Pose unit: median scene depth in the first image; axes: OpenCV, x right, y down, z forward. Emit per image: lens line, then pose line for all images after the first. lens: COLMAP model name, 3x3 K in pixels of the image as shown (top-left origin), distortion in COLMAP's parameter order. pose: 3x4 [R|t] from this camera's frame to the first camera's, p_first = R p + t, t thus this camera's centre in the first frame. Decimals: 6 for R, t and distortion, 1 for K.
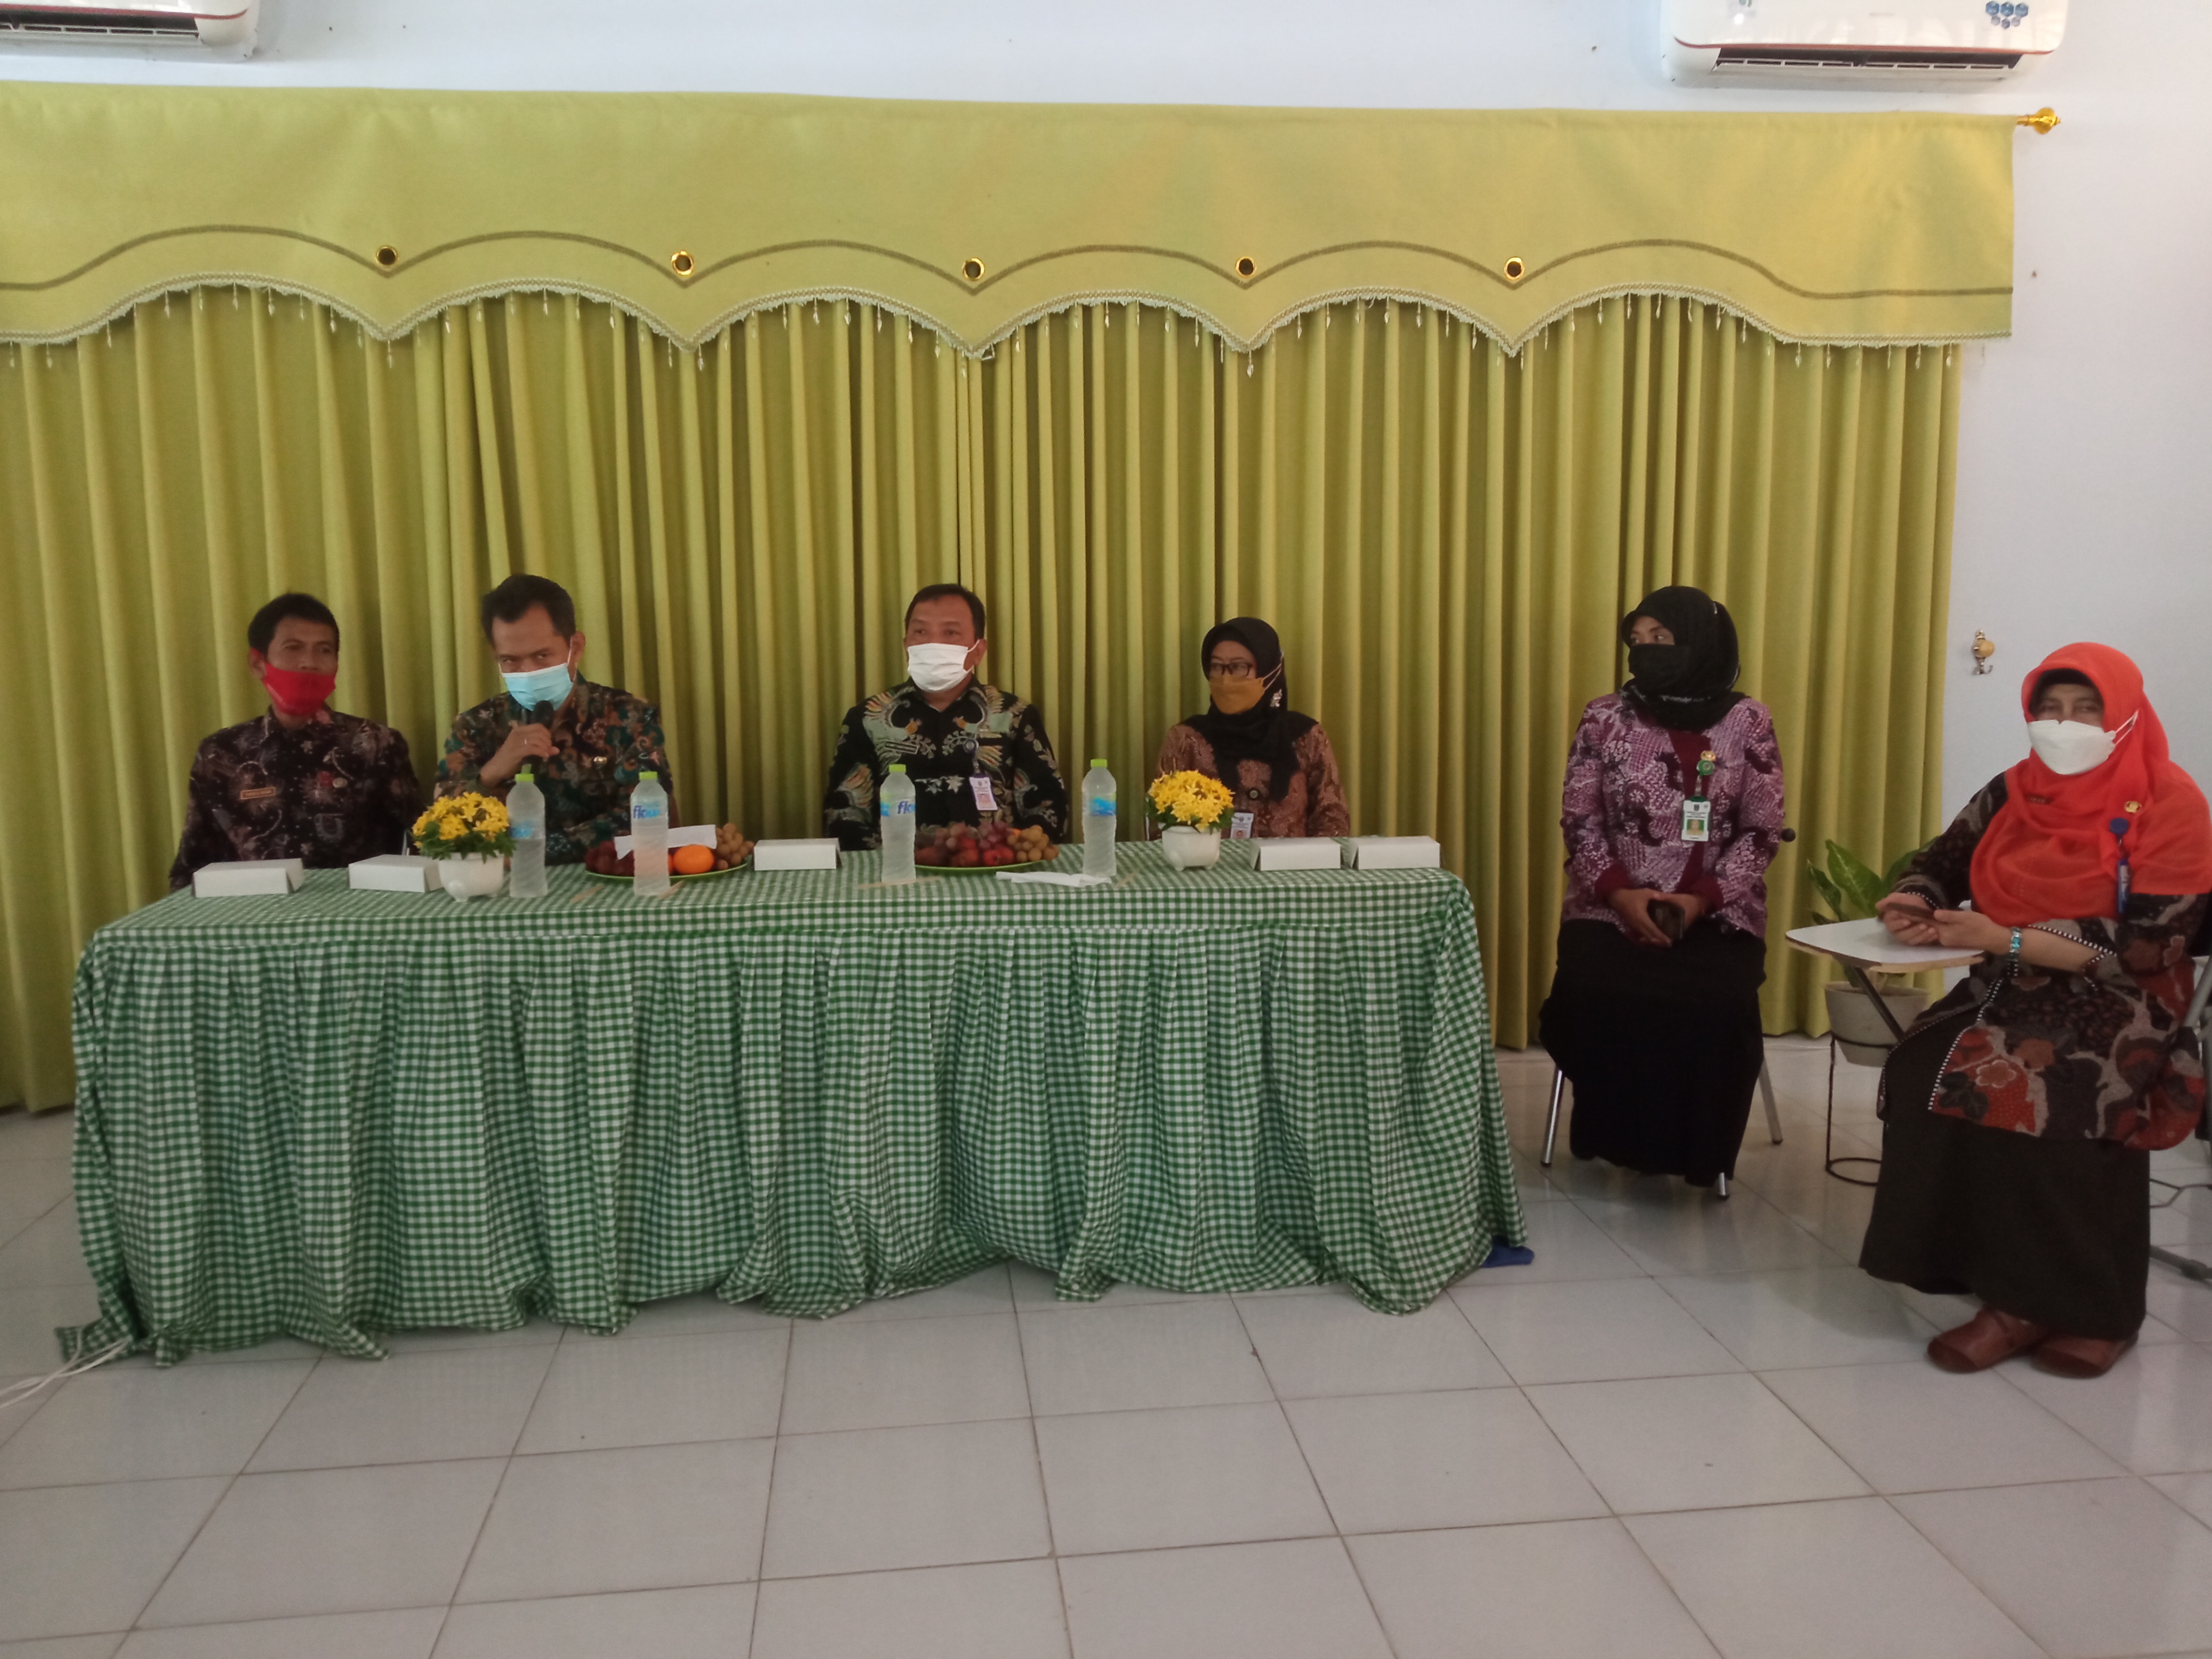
lens RADIAL K [[1852.2, 0, 1105.4], [0, 1852.2, 782.7], [0, 0, 1]] dist [0.114614, -0.199432]
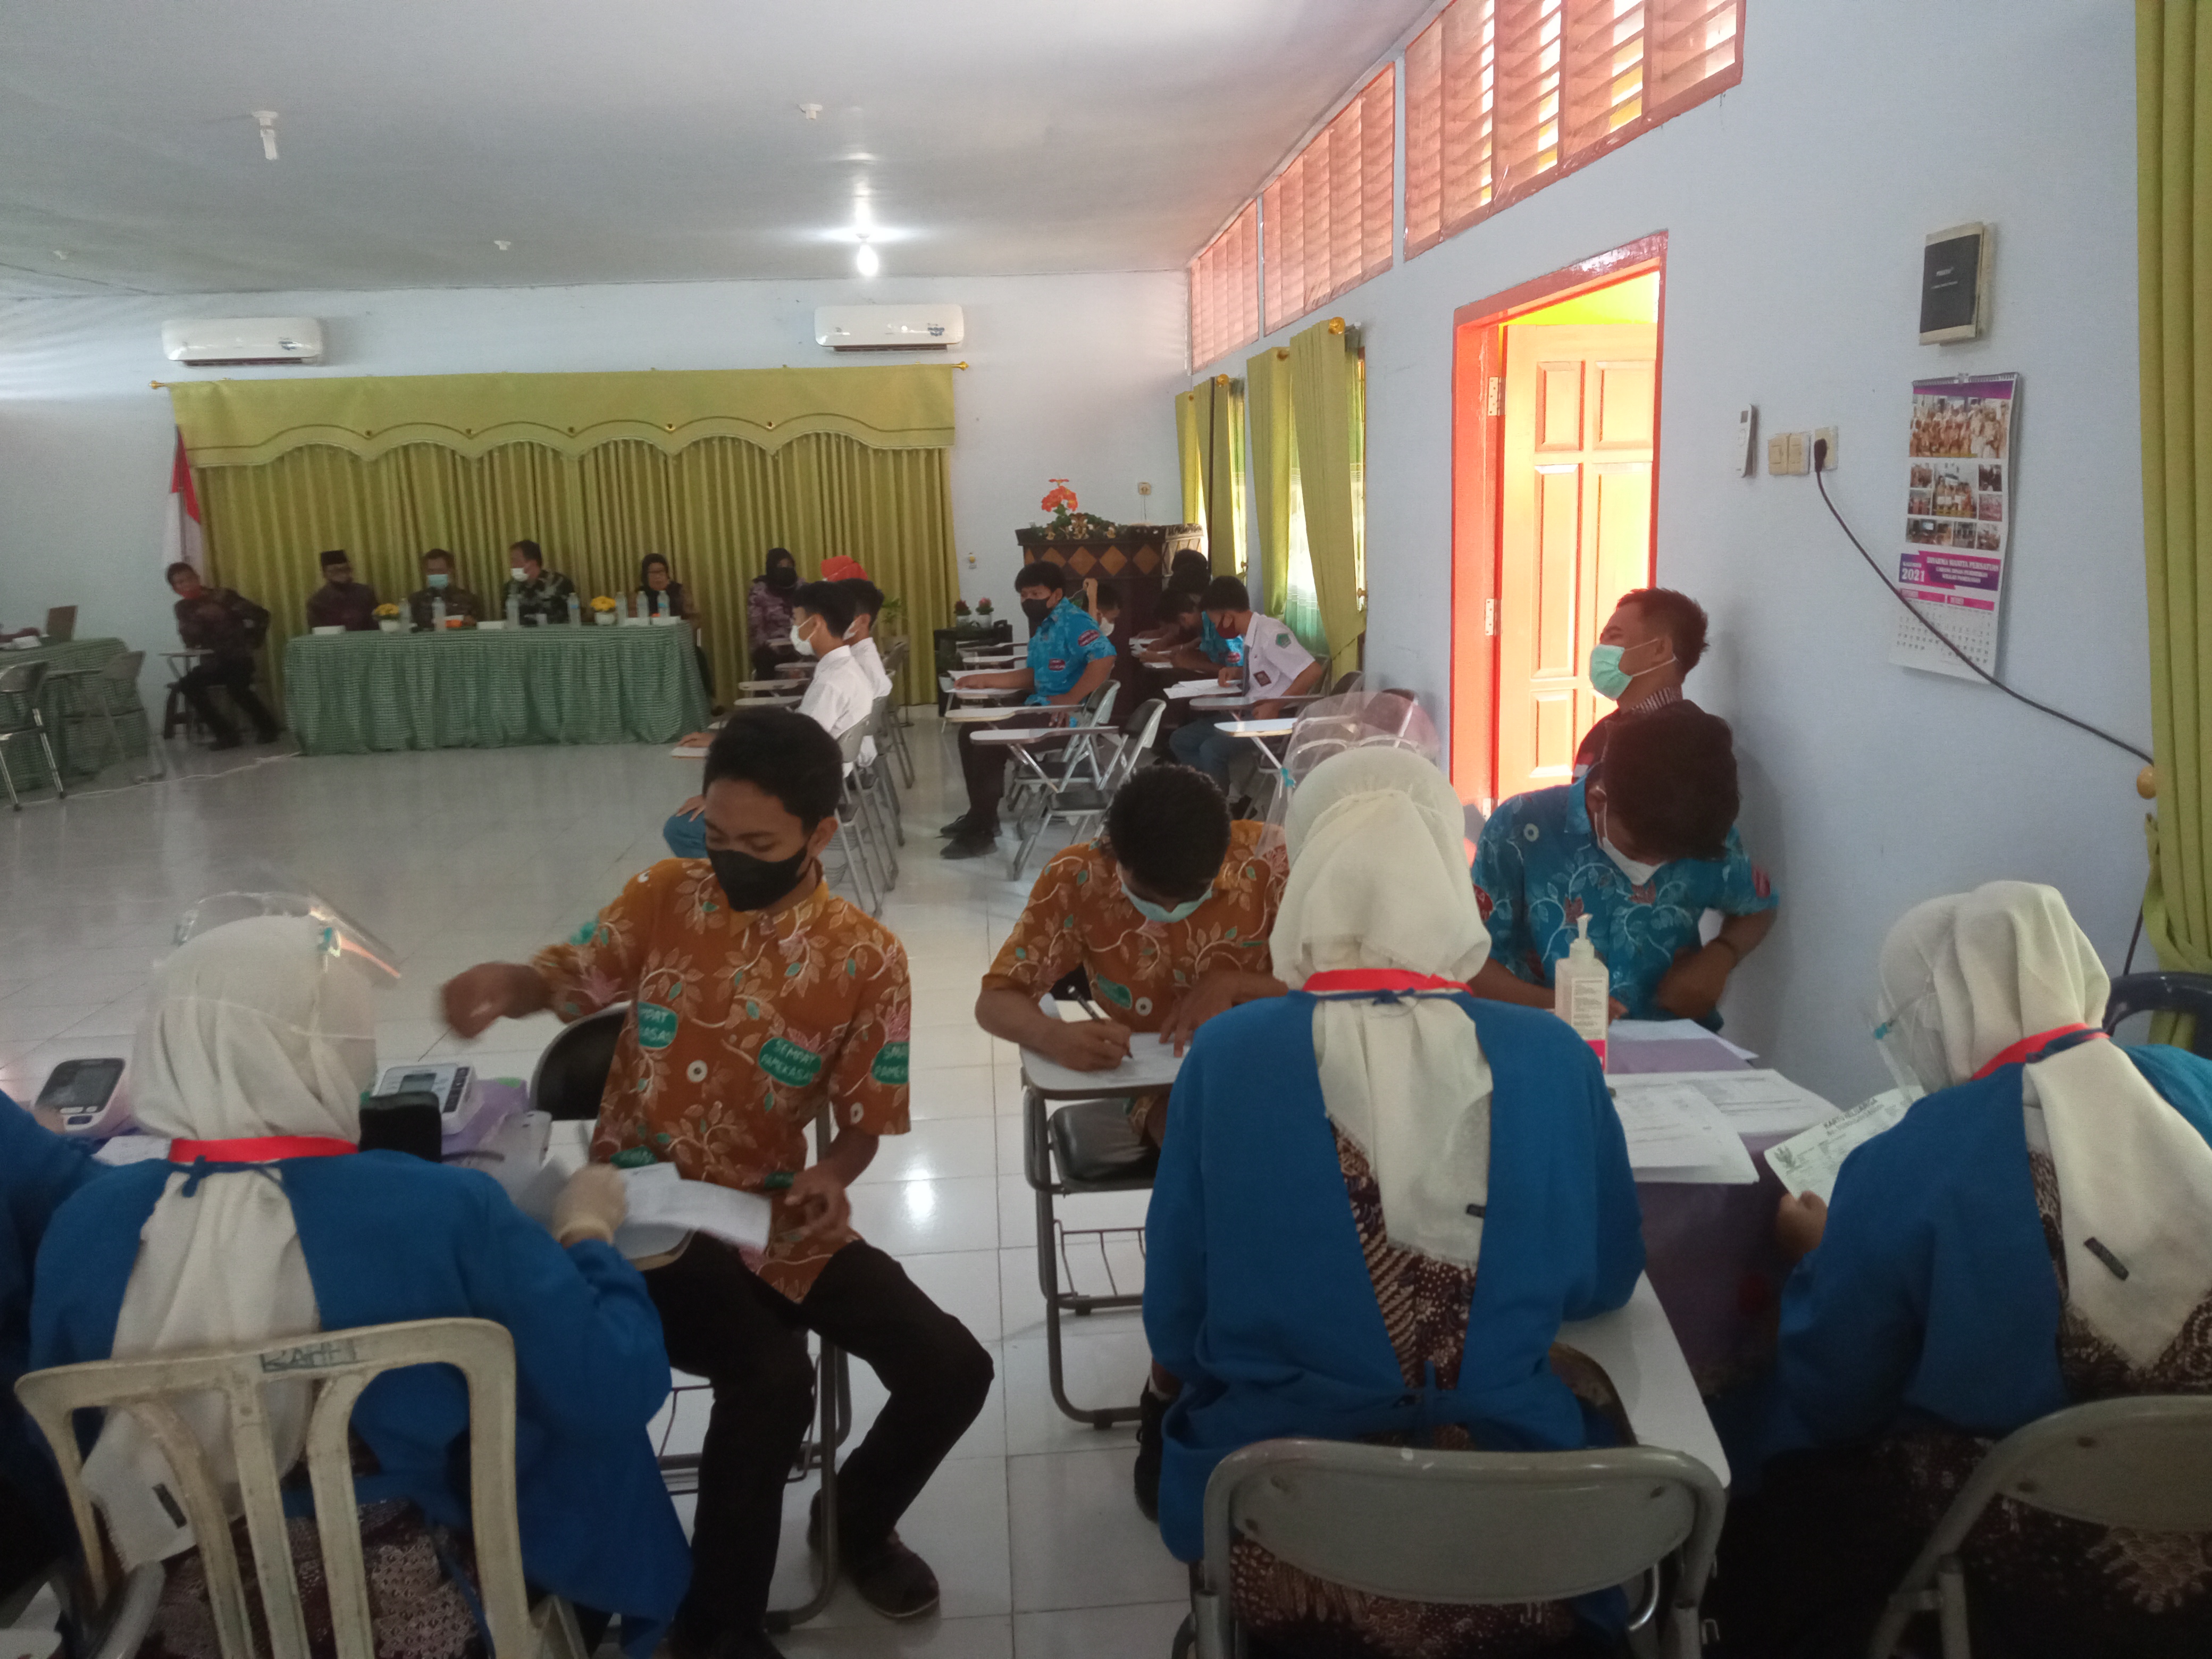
lens RADIAL K [[1790.5, 0, 1109.3], [0, 1790.5, 822.0], [0, 0, 1]] dist [0.113796, -0.158746]
pose [[0.999079, -0.013756, -0.040639, 0.891973], [0.016078, 0.998223, 0.057380, 0.186488], [0.039778, -0.057981, 0.997525, -1.850943]]
